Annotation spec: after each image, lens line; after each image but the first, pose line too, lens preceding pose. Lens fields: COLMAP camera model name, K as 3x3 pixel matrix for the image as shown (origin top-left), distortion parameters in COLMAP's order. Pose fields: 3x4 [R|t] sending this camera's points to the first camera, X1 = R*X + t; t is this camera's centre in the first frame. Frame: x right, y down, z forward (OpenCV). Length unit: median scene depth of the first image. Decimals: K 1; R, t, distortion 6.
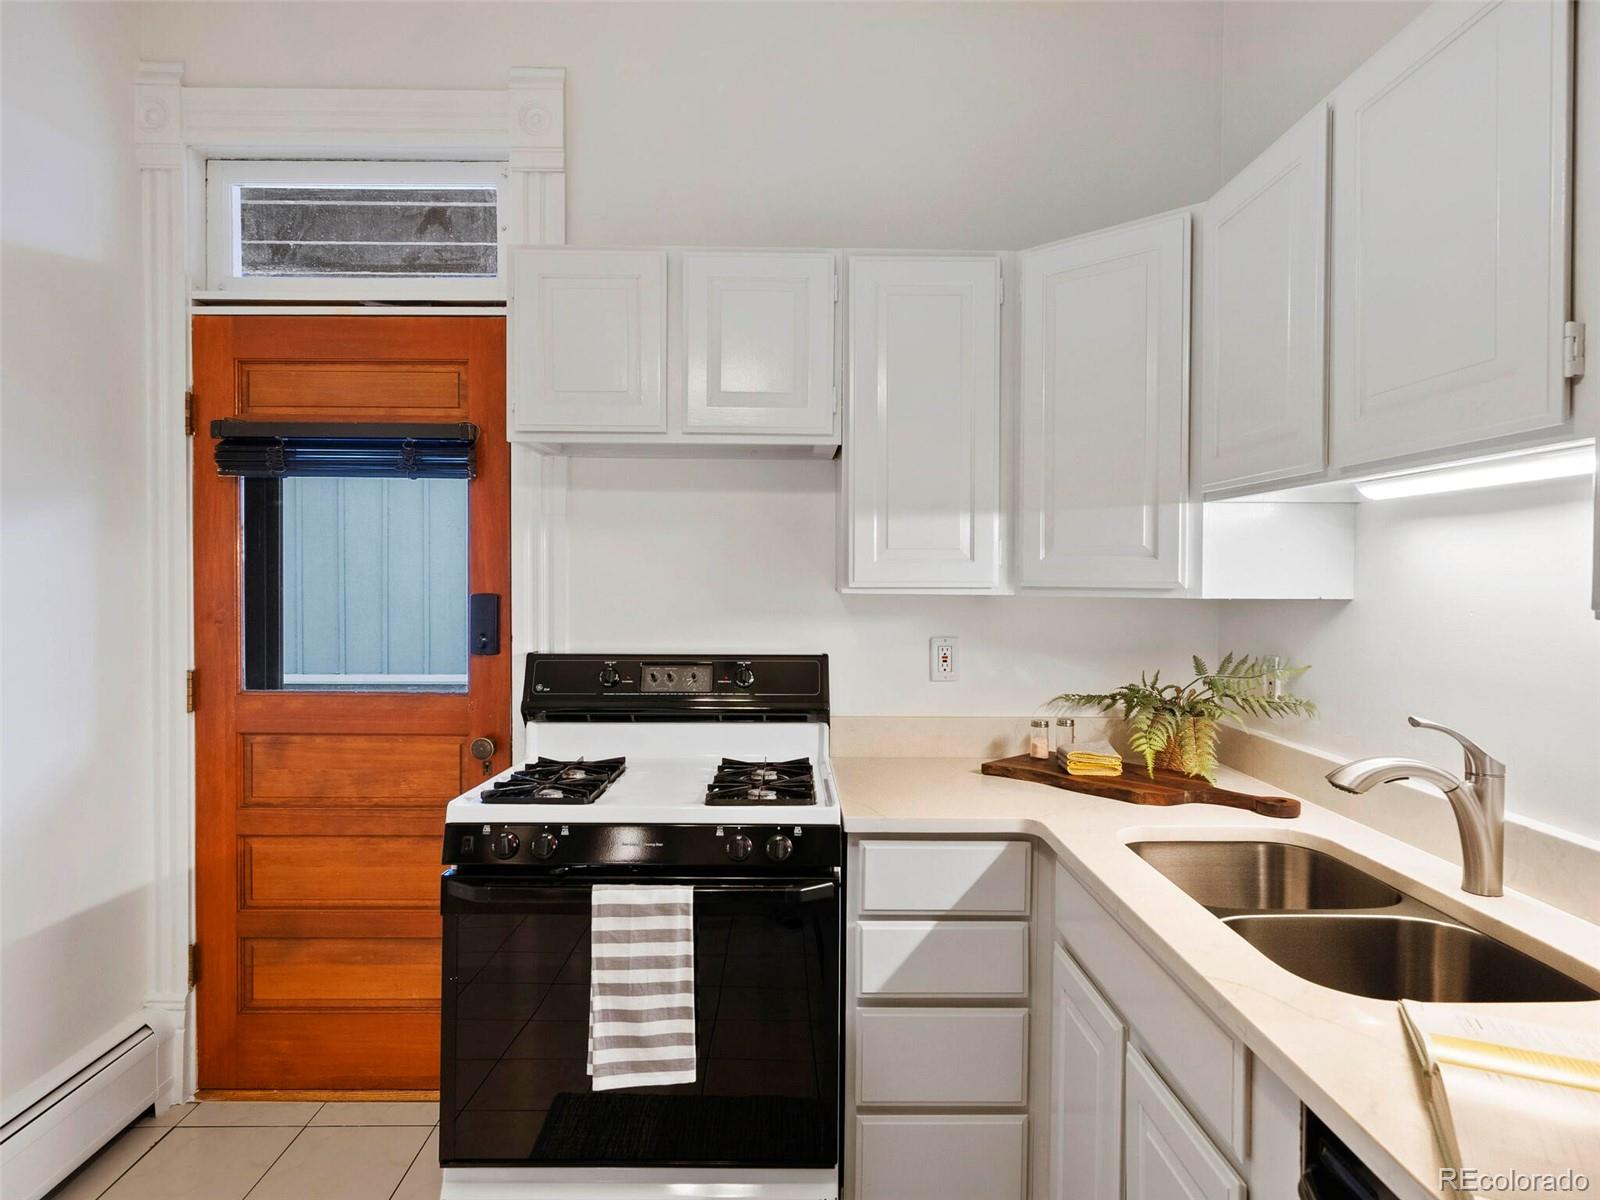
lens RADIAL K [[963.1, 0, 796.2], [0, 963.1, 598.4], [0, 0, 1]] dist [0.006773, 0.000564]
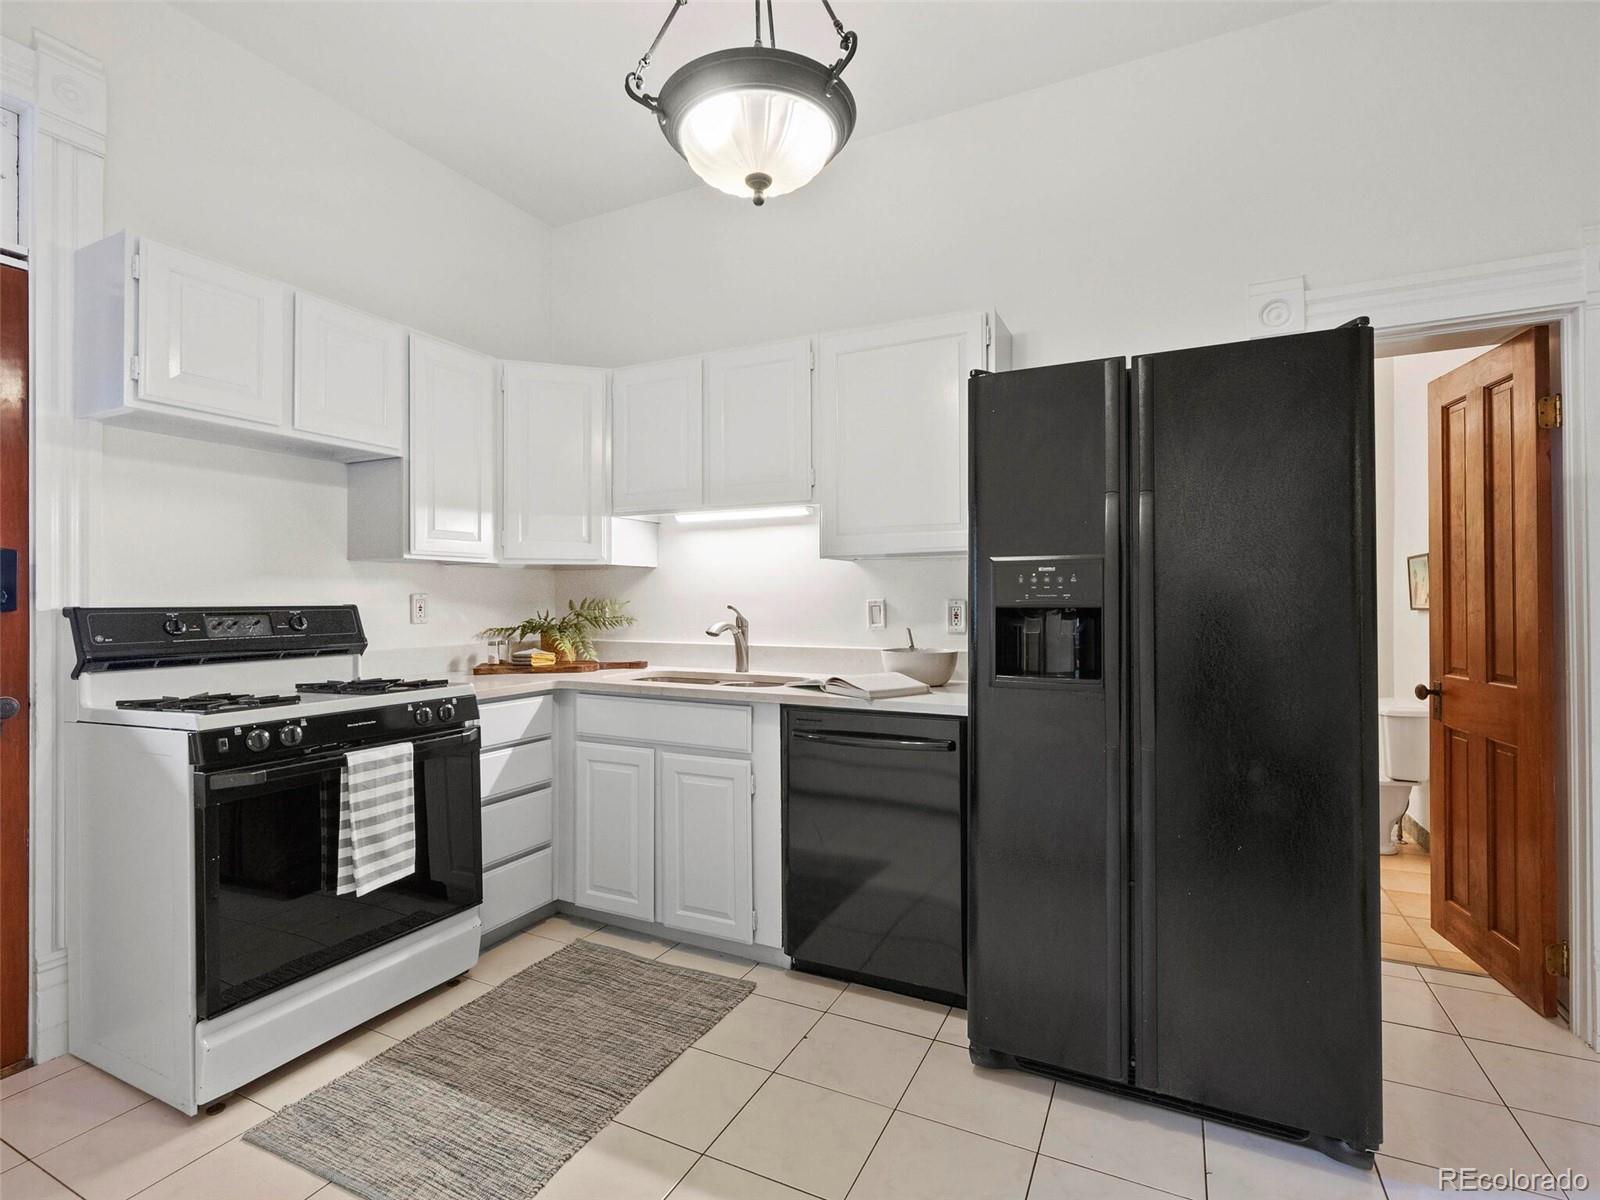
lens RADIAL K [[759.6, 0, 804.5], [0, 759.6, 591.0], [0, 0, 1]] dist [0.021152, 0.000107]
pose [[0.460778, -0.000165, 0.887515, -0.728067], [0.028383, 0.999491, -0.014550, 0.081857], [-0.887061, 0.031895, 0.460548, -0.081003]]
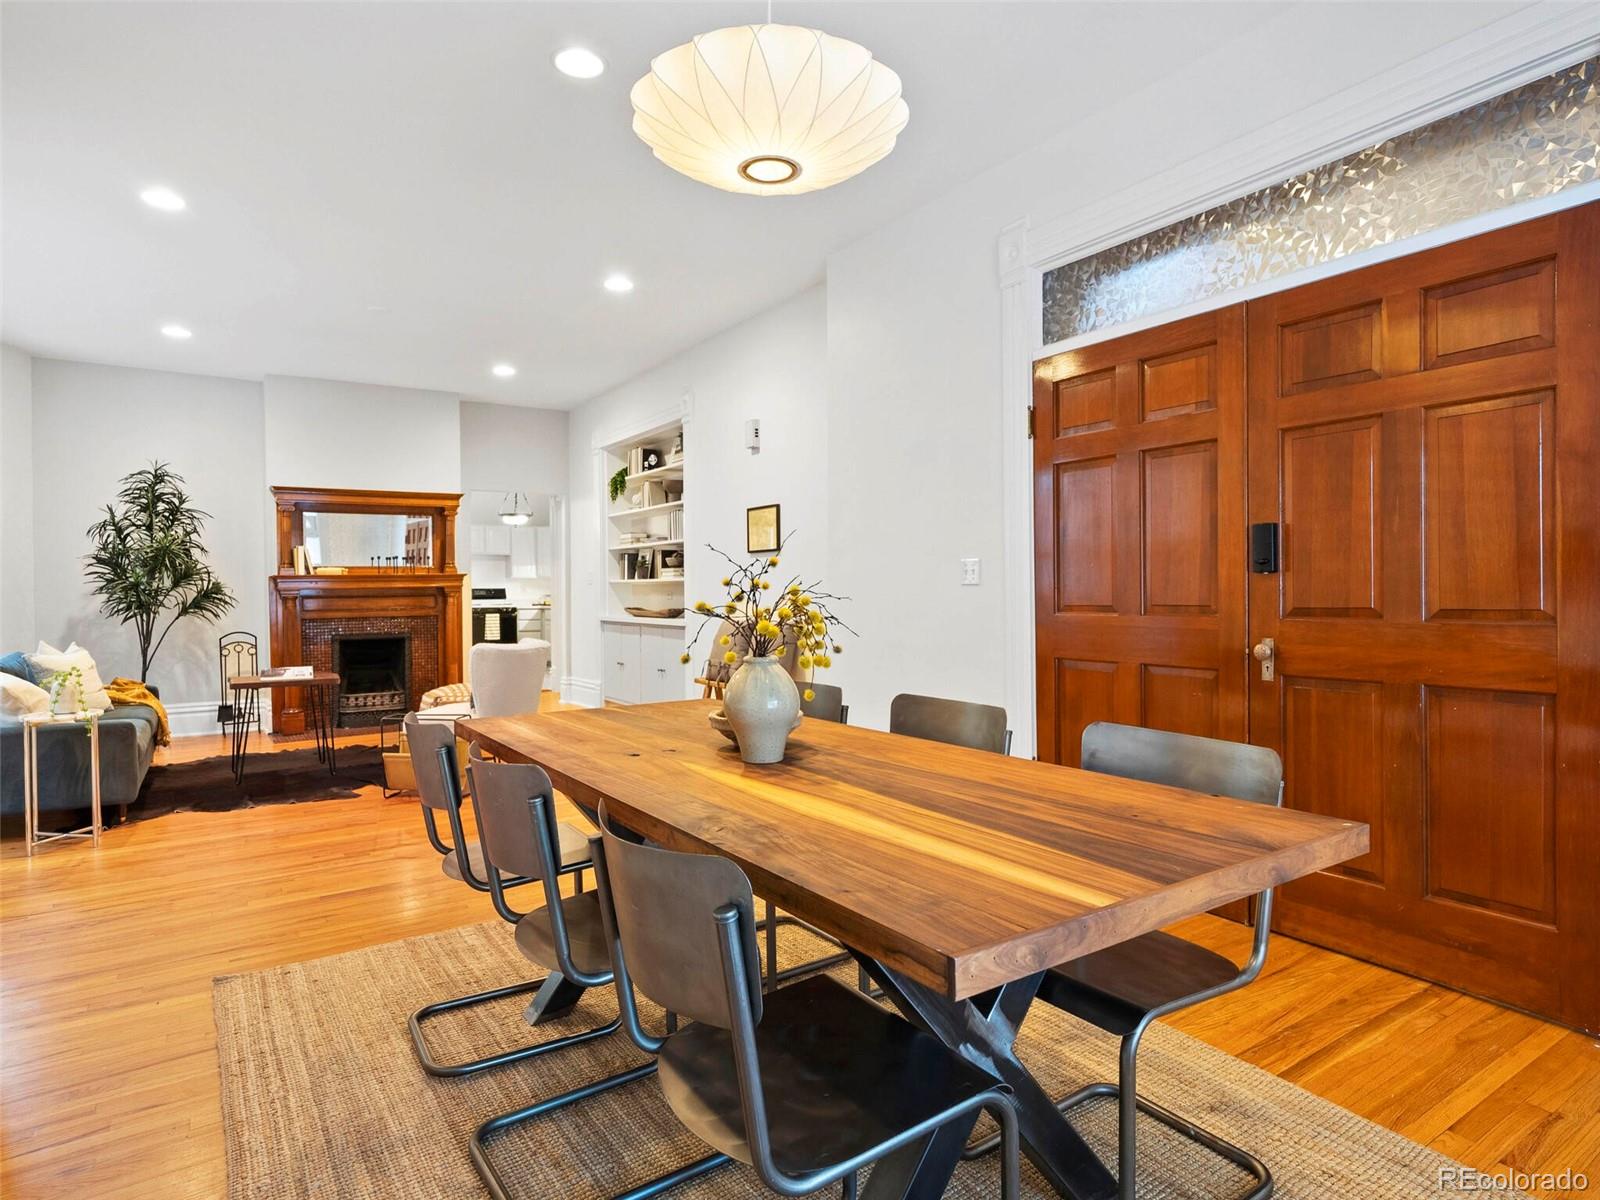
lens RADIAL K [[894.1, 0, 798.9], [0, 894.1, 594.1], [0, 0, 1]] dist [0.002867, -0.000076]
pose [[0.843011, -0.016212, 0.537652, -1.612786], [0.026342, 0.999591, -0.011162, 0.232006], [-0.537251, 0.023572, 0.843093, -5.310887]]
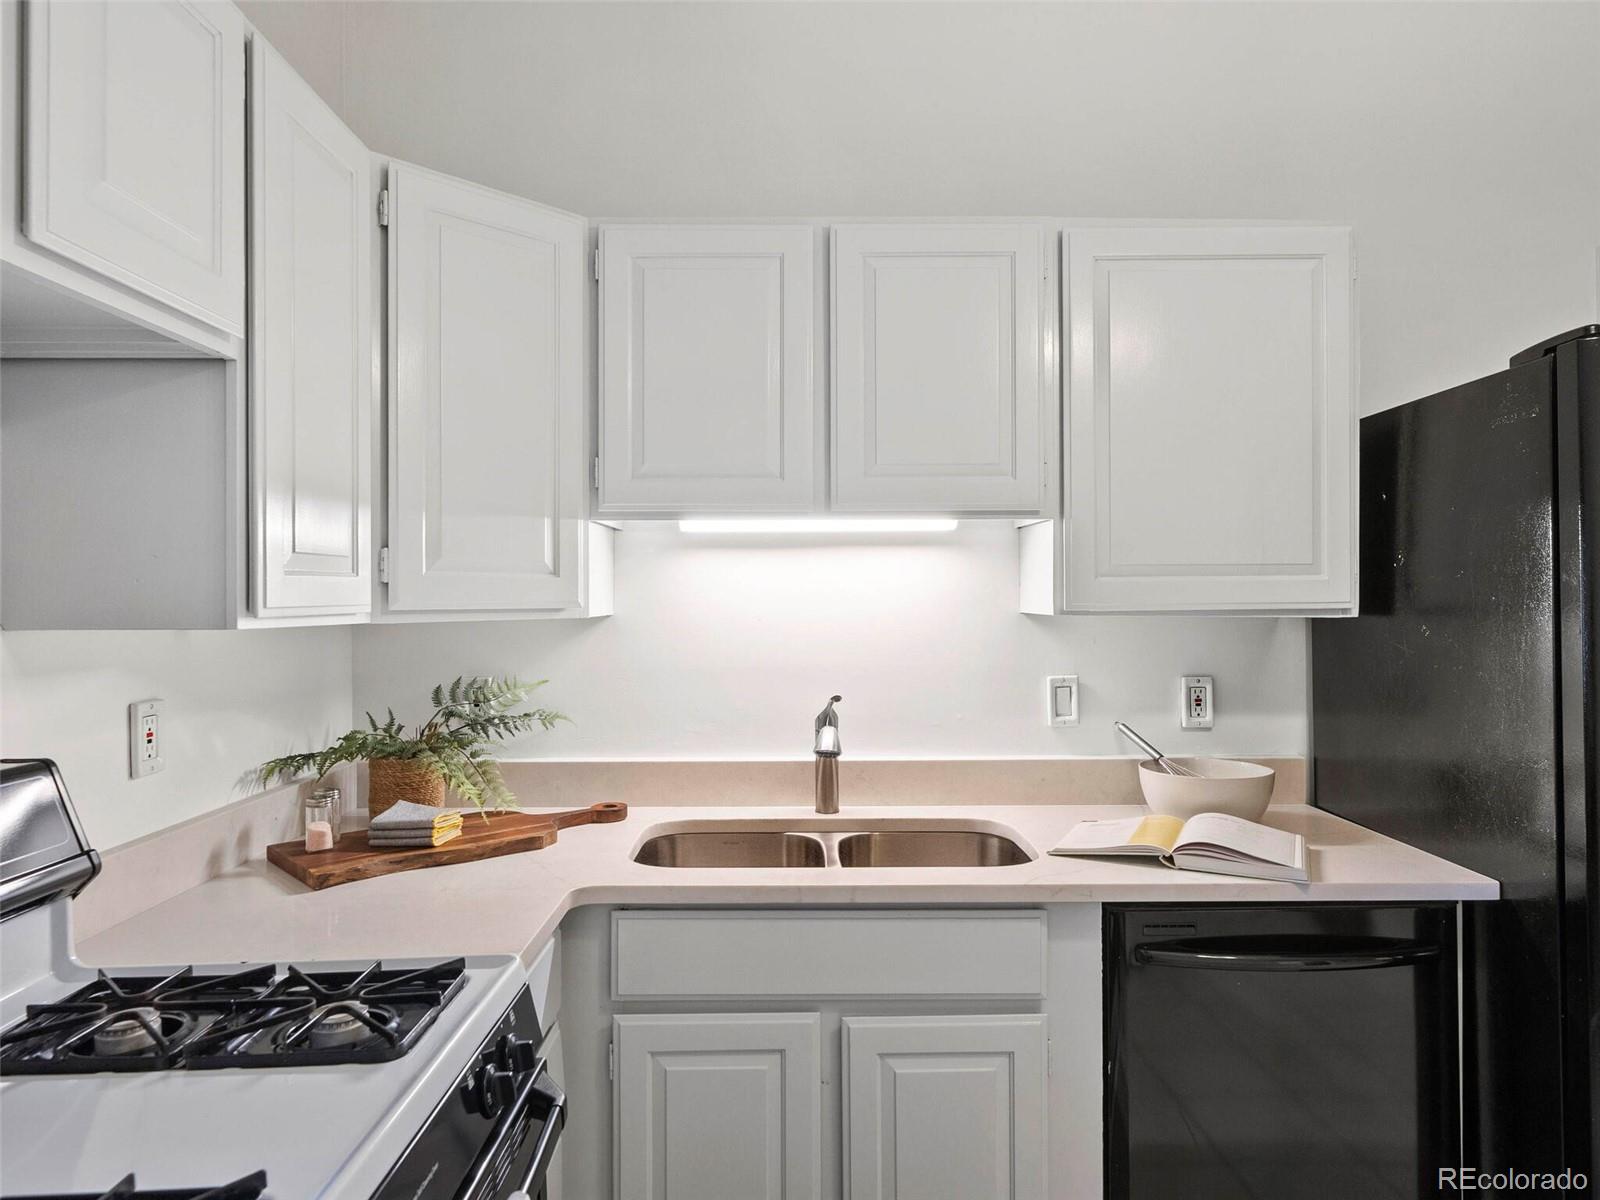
lens RADIAL K [[963.1, 0, 798.1], [0, 963.1, 592.6], [0, 0, 1]] dist [0.006773, 0.000564]
pose [[0.017814, 0.000494, 0.999841, -0.510844], [0.030517, 0.999534, -0.001038, -0.016318], [-0.999376, 0.030530, 0.017790, 0.692122]]
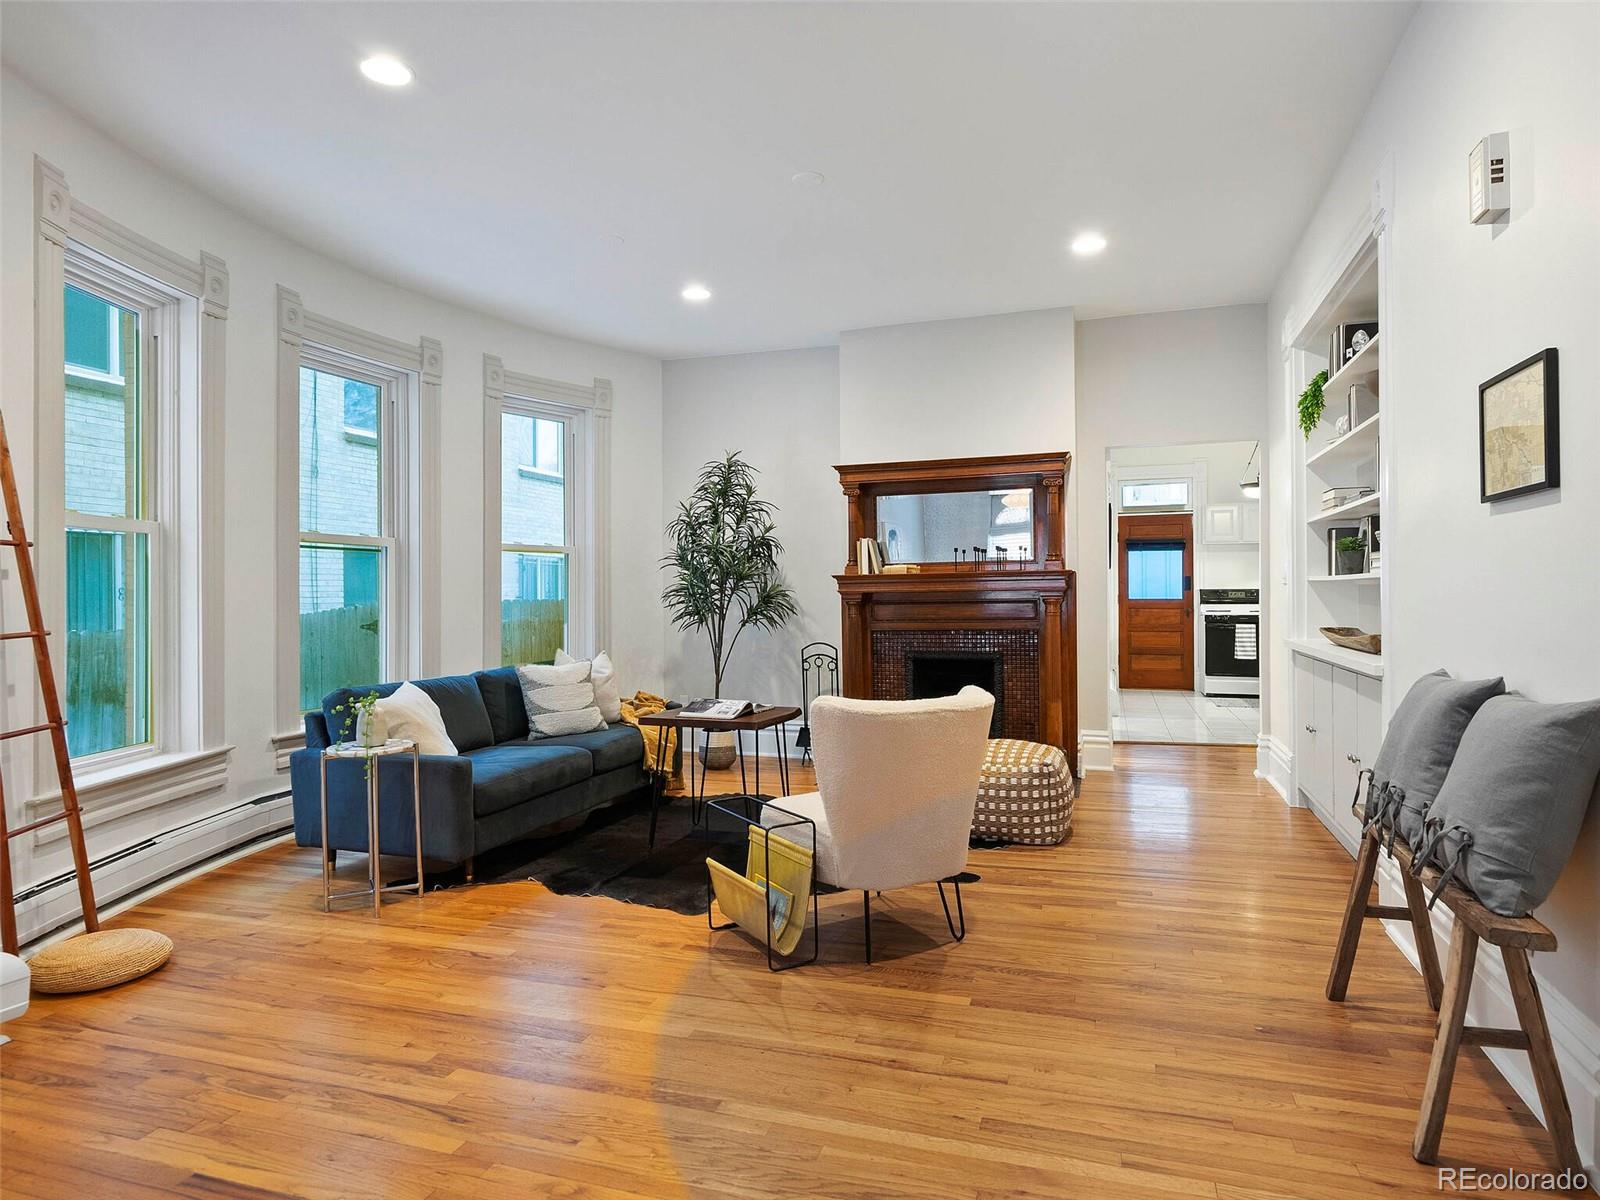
lens RADIAL K [[937.0, 0, 805.3], [0, 937.0, 592.4], [0, 0, 1]] dist [-0.000564, 0.002164]
pose [[0.944278, -0.013027, -0.328892, -0.653484], [0.004732, 0.999651, -0.026008, 0.198986], [0.329116, 0.023002, 0.944009, -4.197531]]
